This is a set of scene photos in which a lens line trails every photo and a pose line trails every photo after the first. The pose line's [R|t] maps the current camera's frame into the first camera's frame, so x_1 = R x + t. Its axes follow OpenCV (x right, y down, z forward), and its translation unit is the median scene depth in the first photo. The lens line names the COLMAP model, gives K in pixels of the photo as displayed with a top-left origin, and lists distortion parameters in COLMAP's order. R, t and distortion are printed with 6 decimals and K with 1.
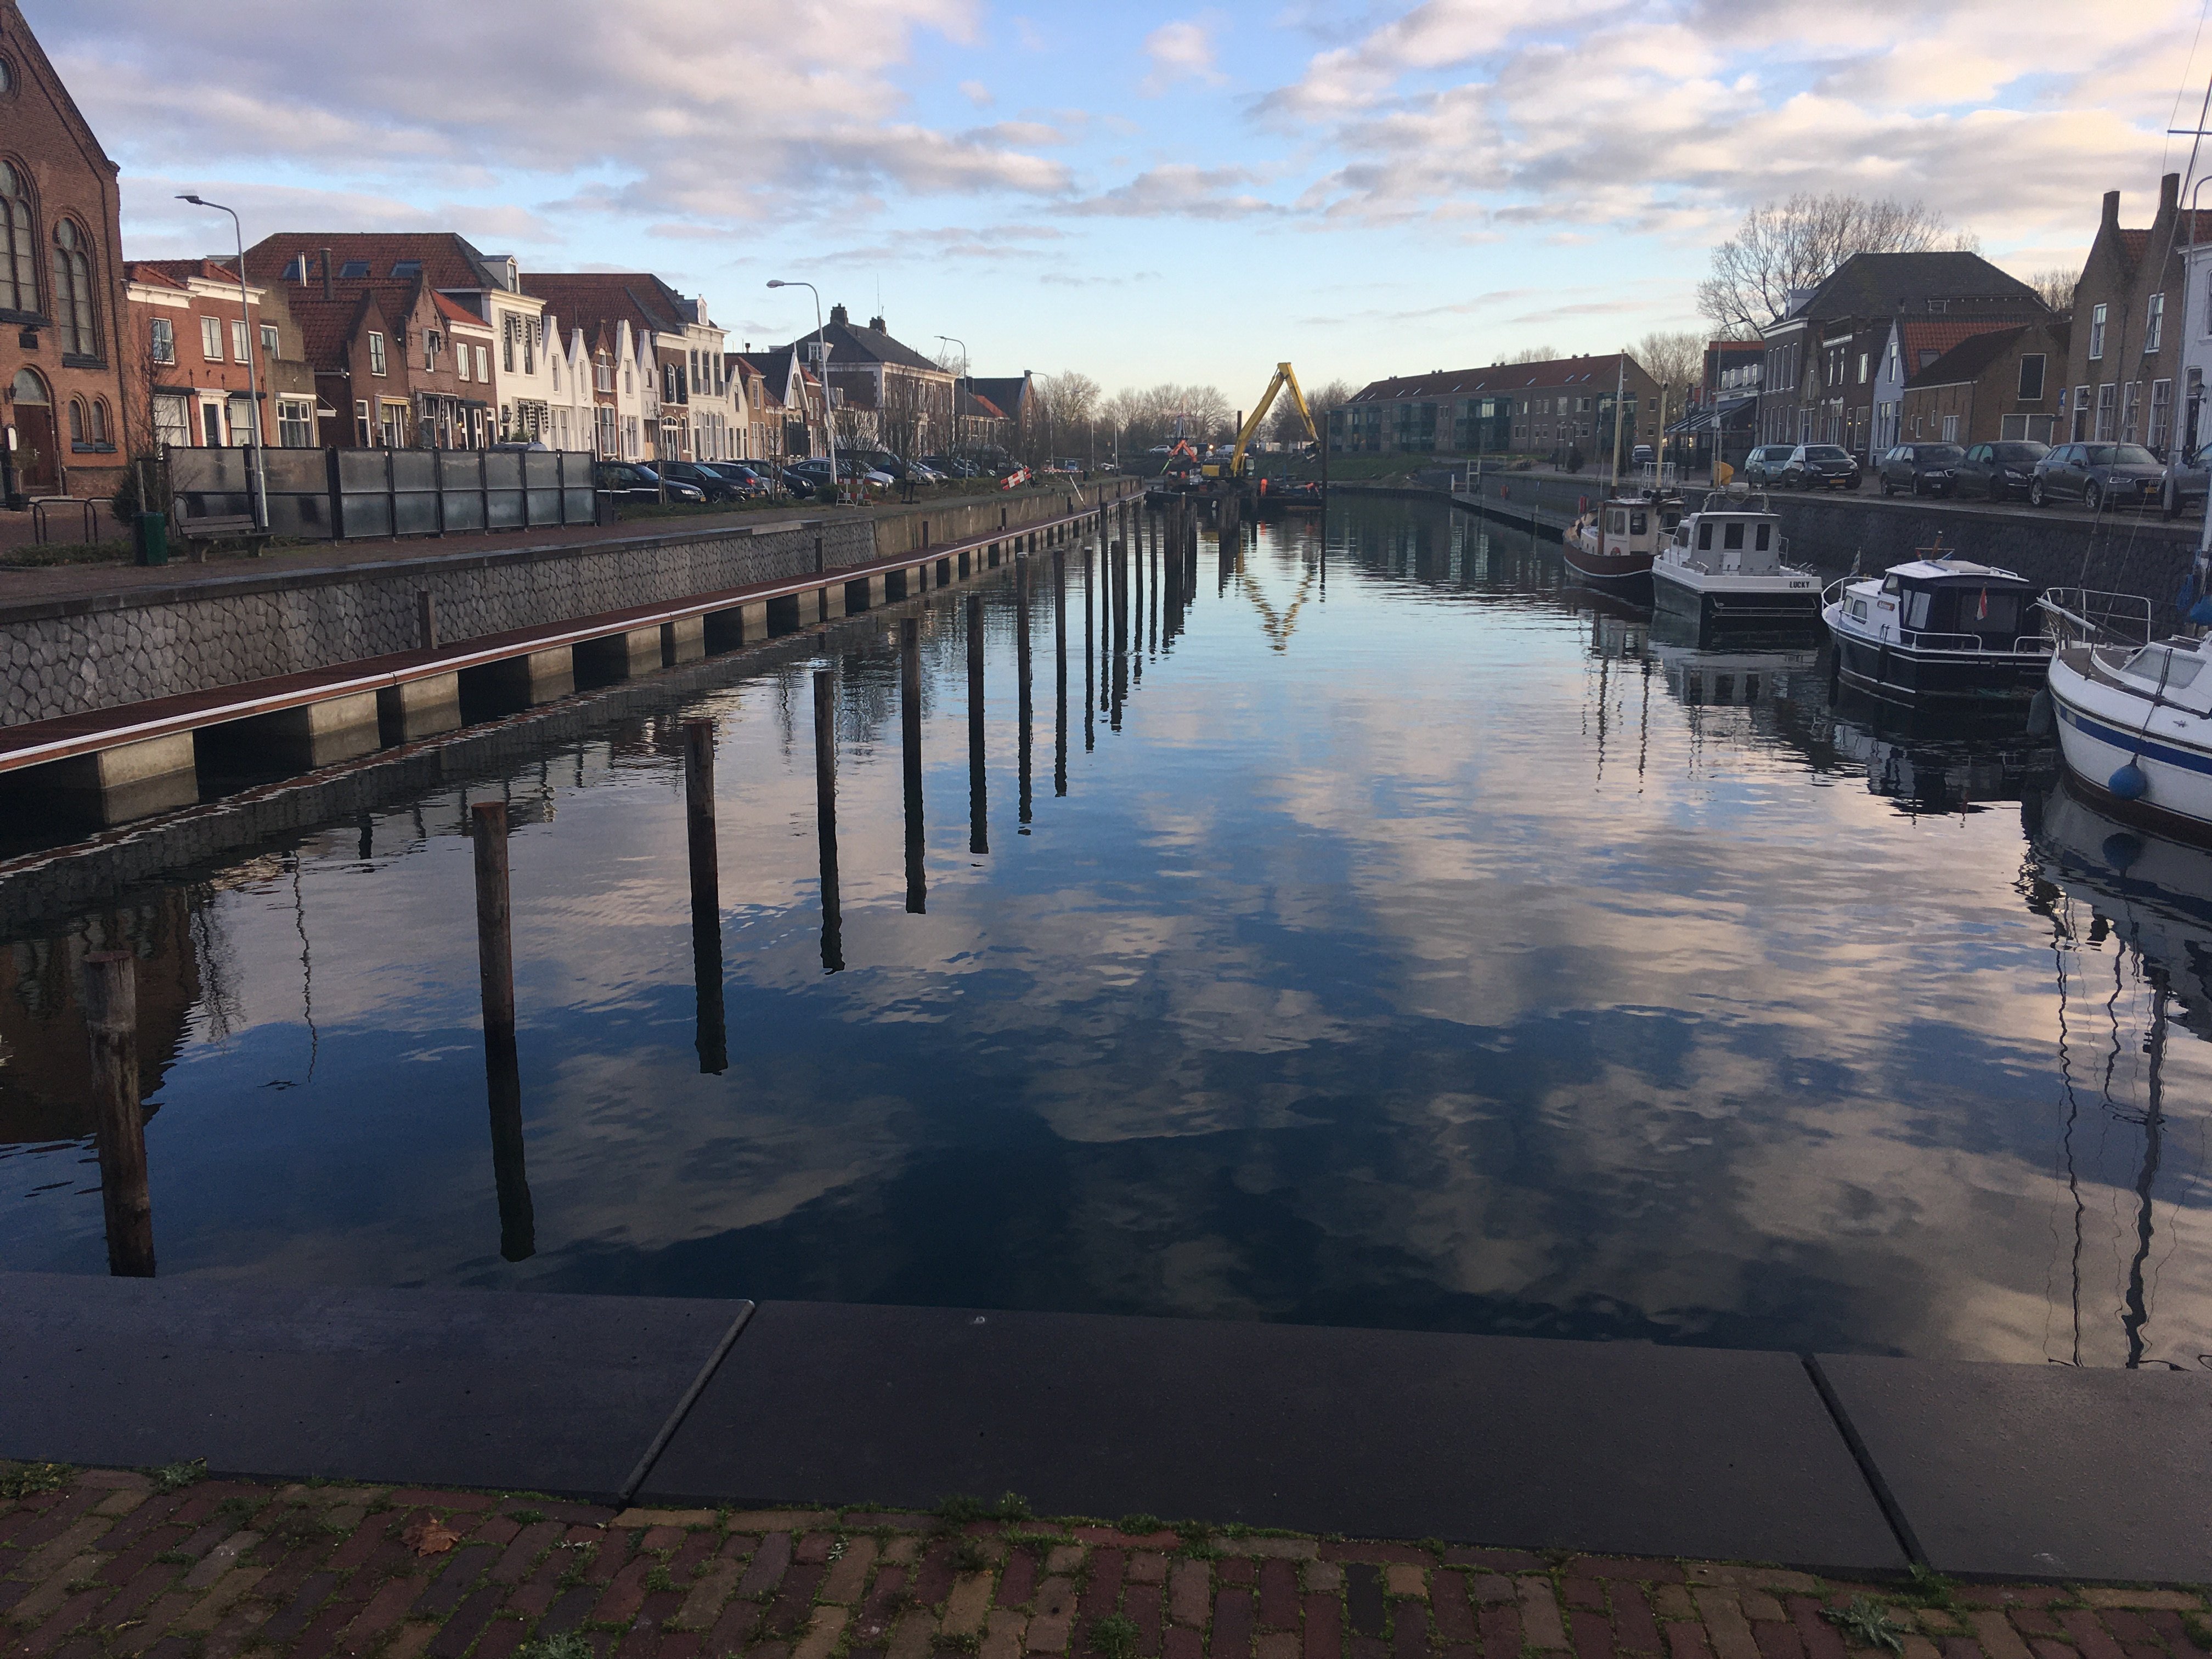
lens RADIAL K [[1818.3, 0, 1106.0], [0, 1818.3, 829.5], [0, 0, 1]] dist [0.121846, -0.202492]
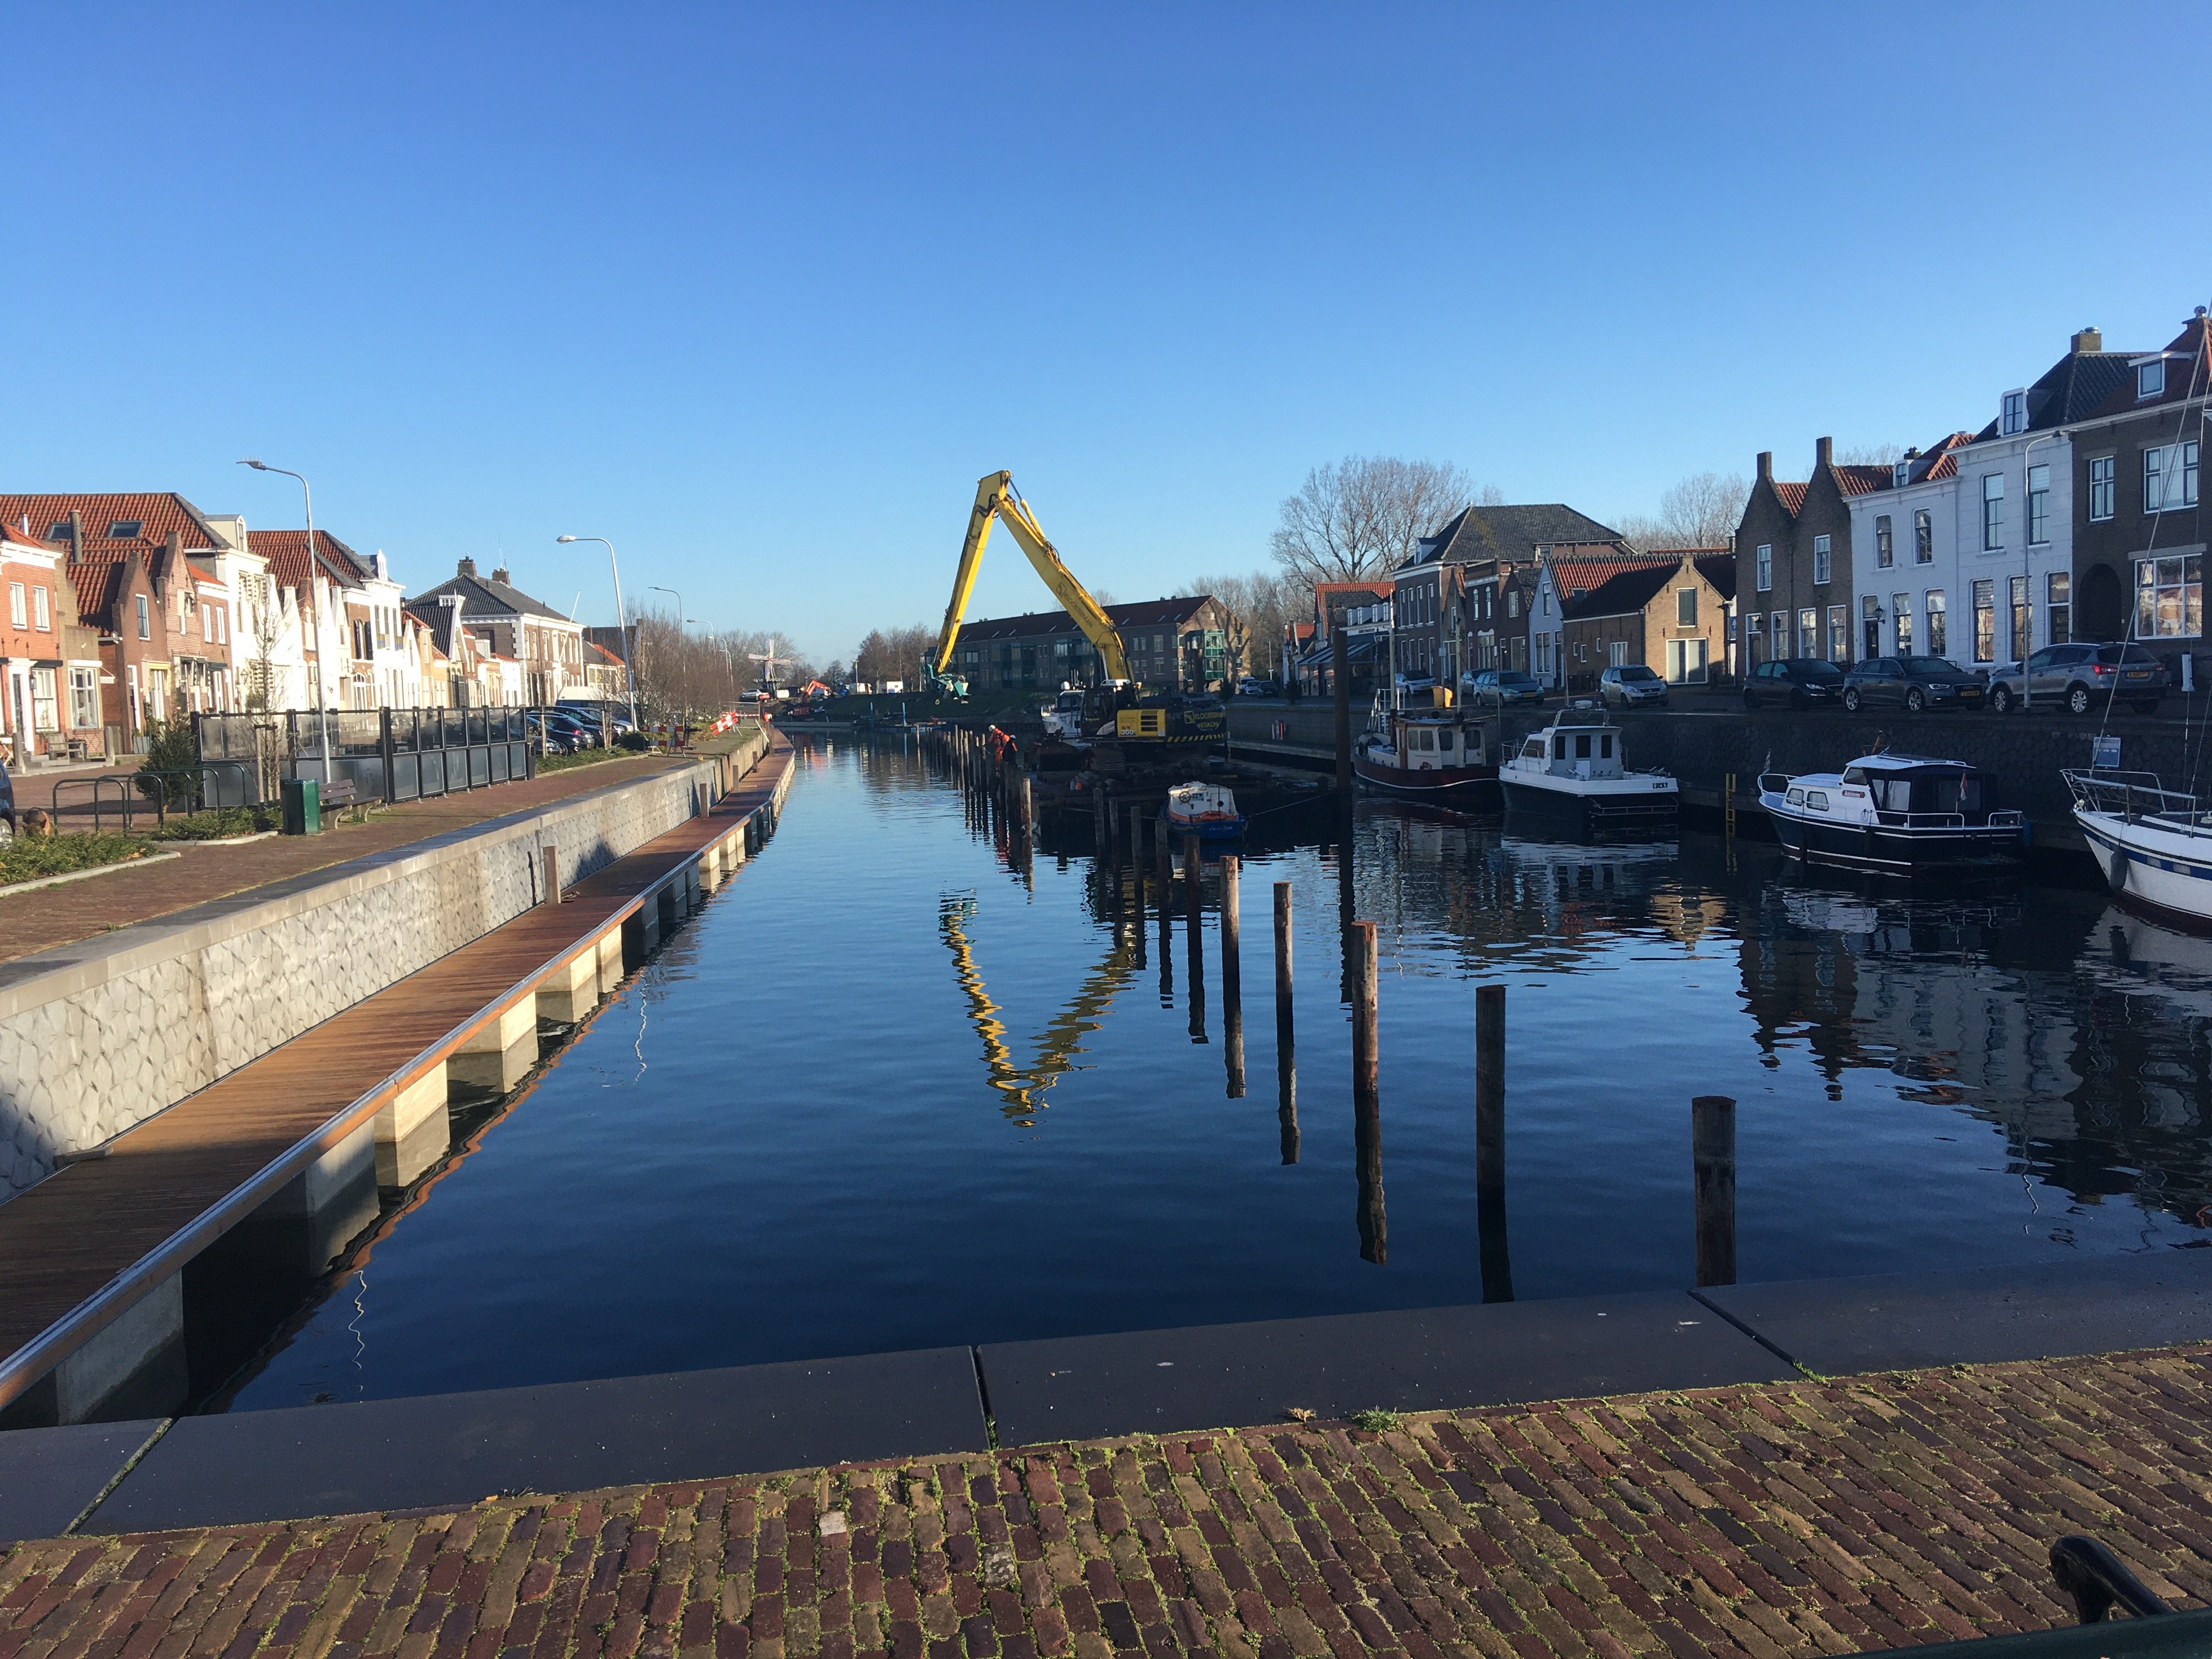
lens RADIAL K [[1818.3, 0, 1106.0], [0, 1818.3, 829.5], [0, 0, 1]] dist [0.121846, -0.202492]
pose [[0.968114, -0.050042, 0.245462, -0.169577], [0.080960, 0.989764, -0.117527, 0.001102], [-0.237068, 0.133652, 0.962256, -0.013118]]
